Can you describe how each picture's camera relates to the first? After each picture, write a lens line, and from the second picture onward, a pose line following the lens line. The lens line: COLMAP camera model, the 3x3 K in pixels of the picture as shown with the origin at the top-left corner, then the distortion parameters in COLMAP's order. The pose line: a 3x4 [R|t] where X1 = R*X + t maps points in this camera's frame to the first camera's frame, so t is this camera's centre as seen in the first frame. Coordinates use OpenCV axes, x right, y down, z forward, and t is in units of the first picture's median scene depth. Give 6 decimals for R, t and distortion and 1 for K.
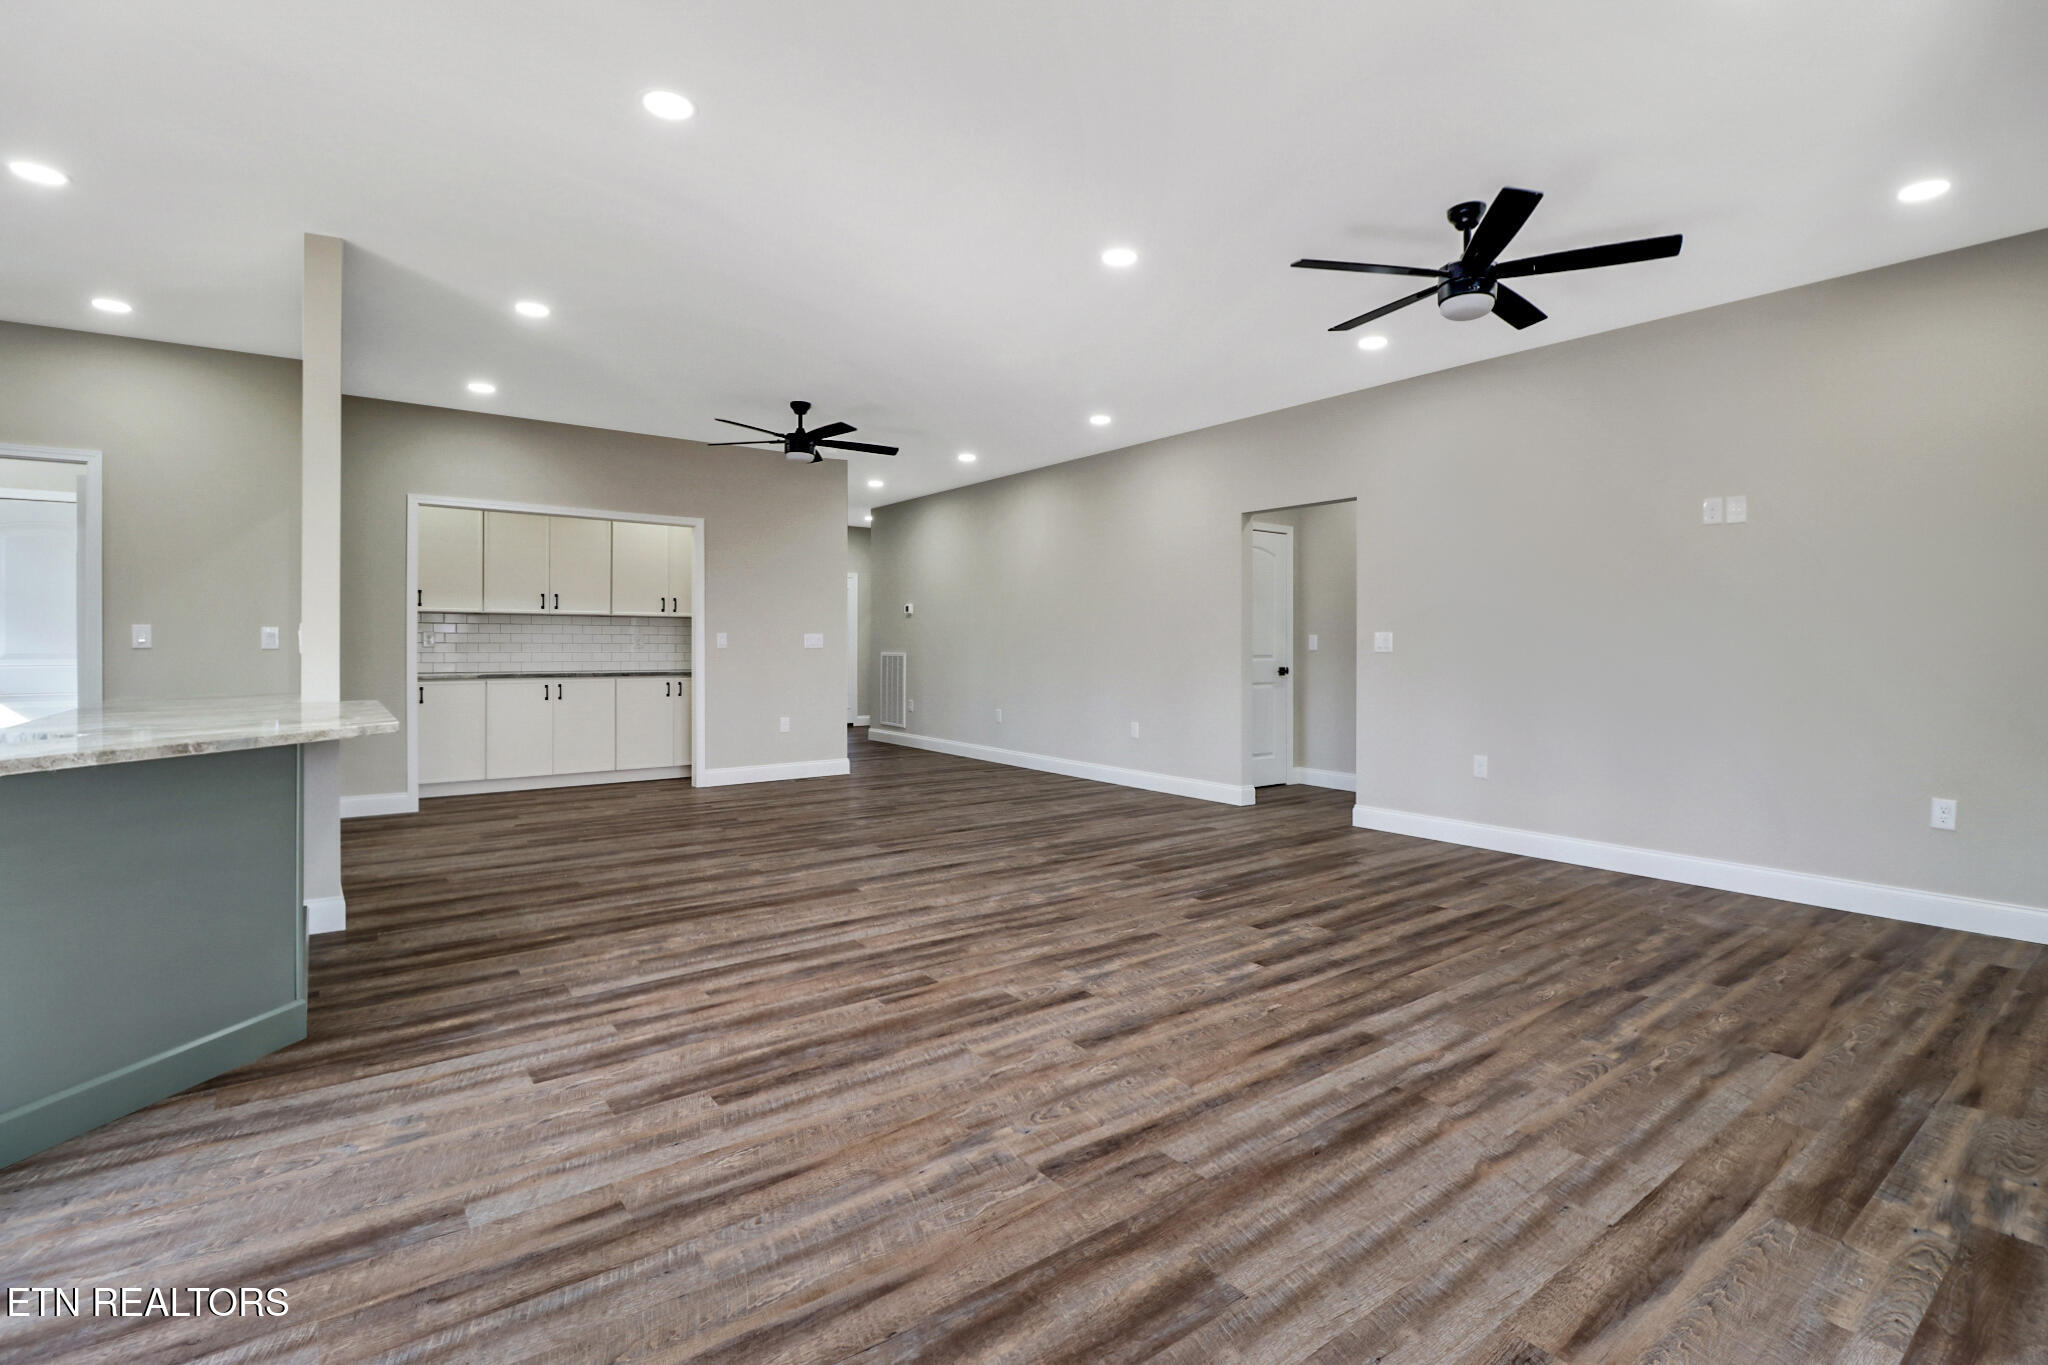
lens RADIAL K [[949.2, 0, 1027.7], [0, 949.2, 668.5], [0, 0, 1]] dist [-0.011263, -0.001060]
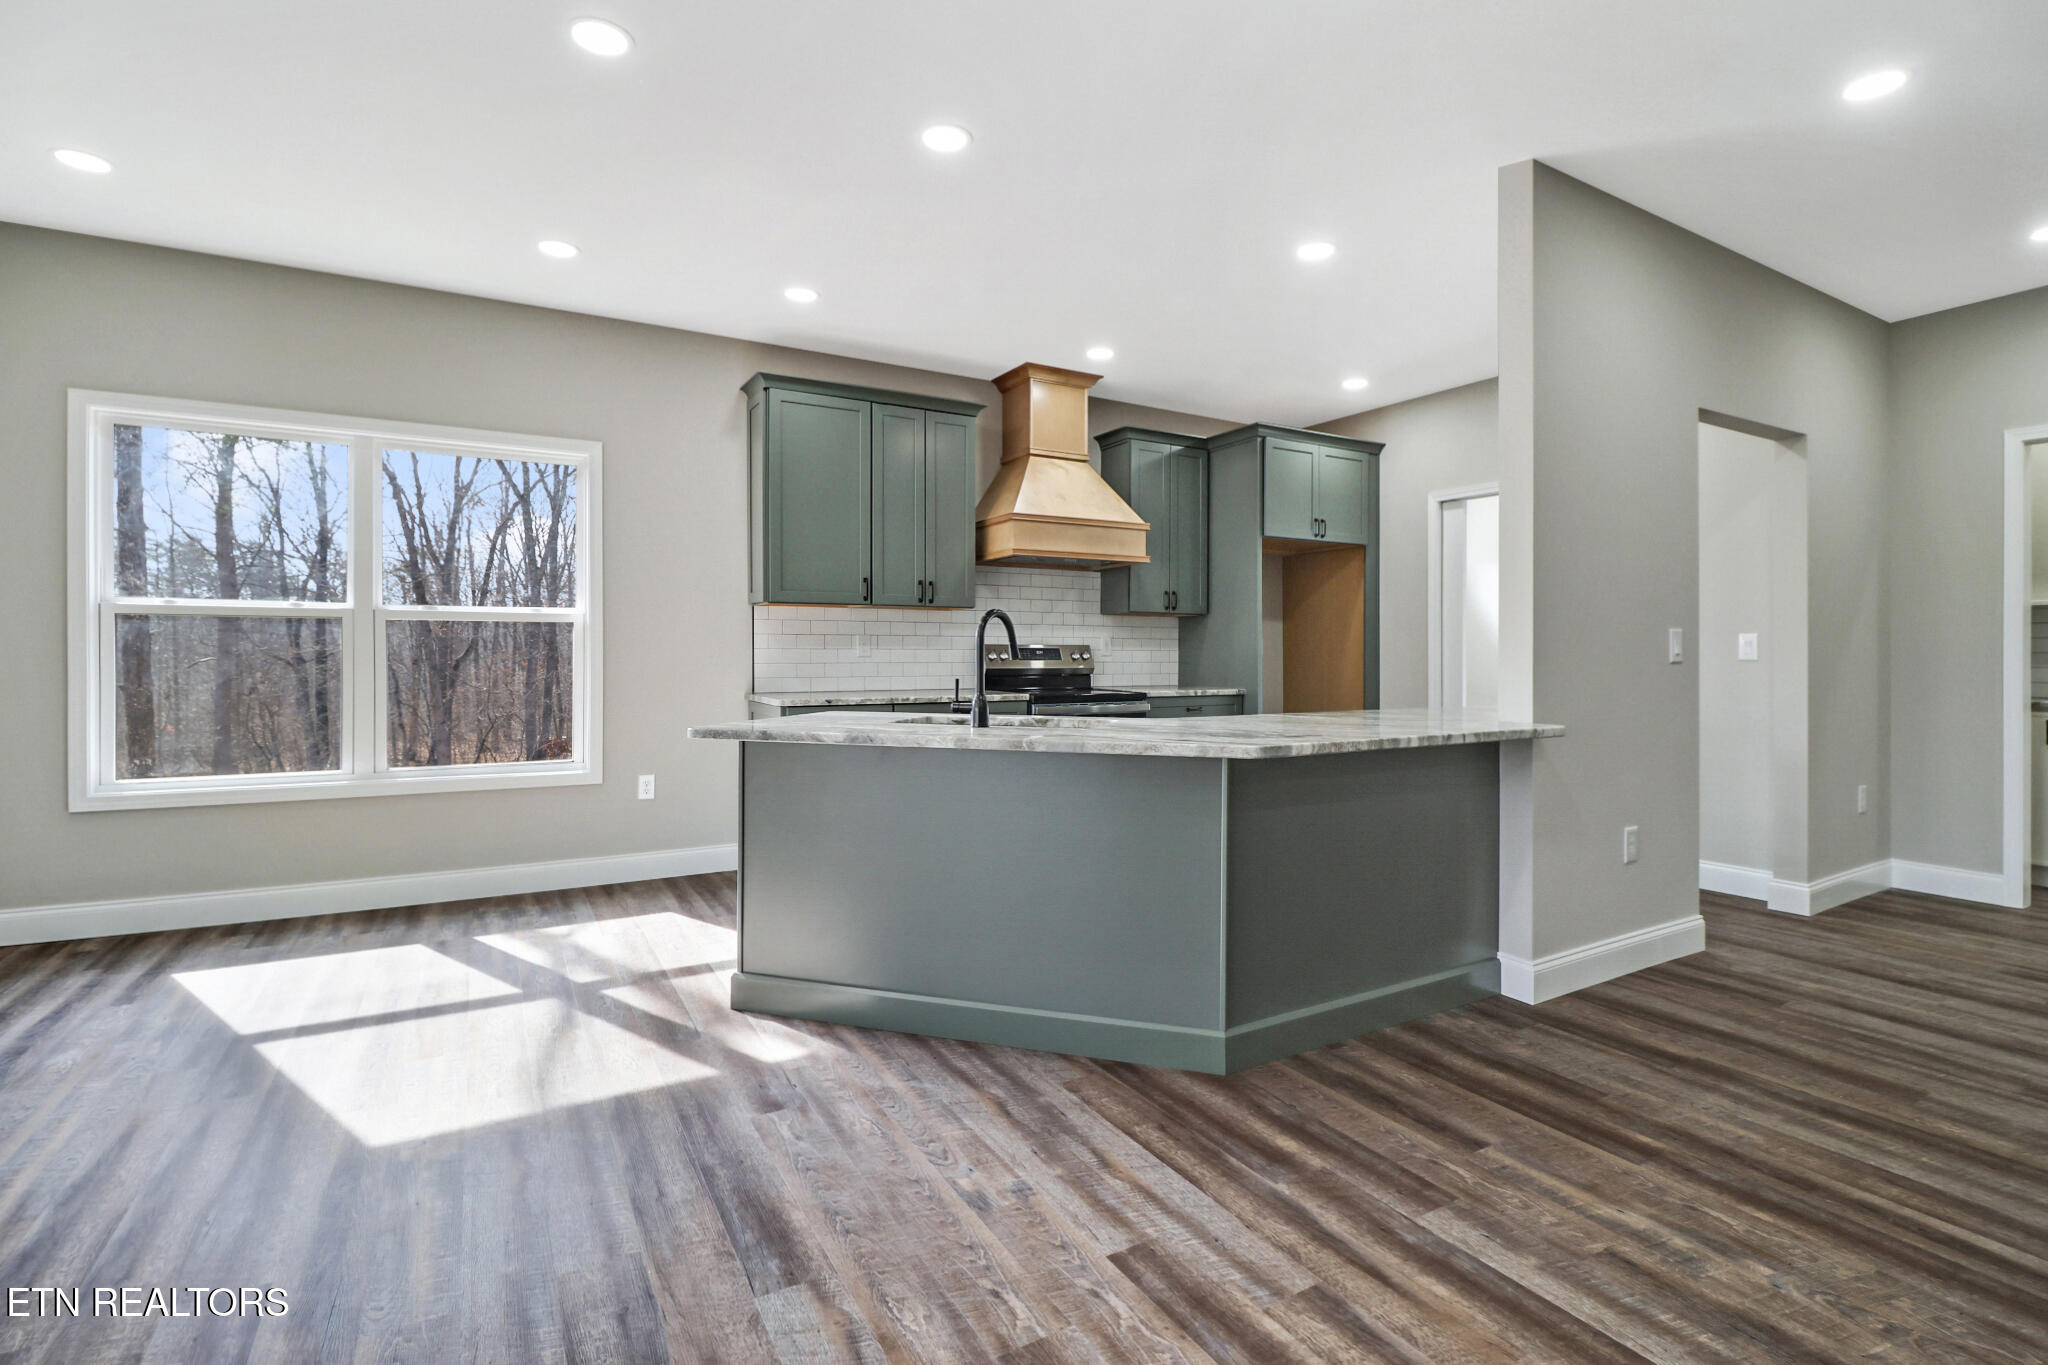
lens RADIAL K [[949.2, 0, 1030.6], [0, 949.2, 662.9], [0, 0, 1]] dist [-0.011263, -0.001060]
pose [[-0.109693, 0.010353, -0.993912, 0.195564], [-0.027910, 0.999519, 0.013492, -0.025215], [0.993574, 0.029220, -0.109351, 0.967609]]
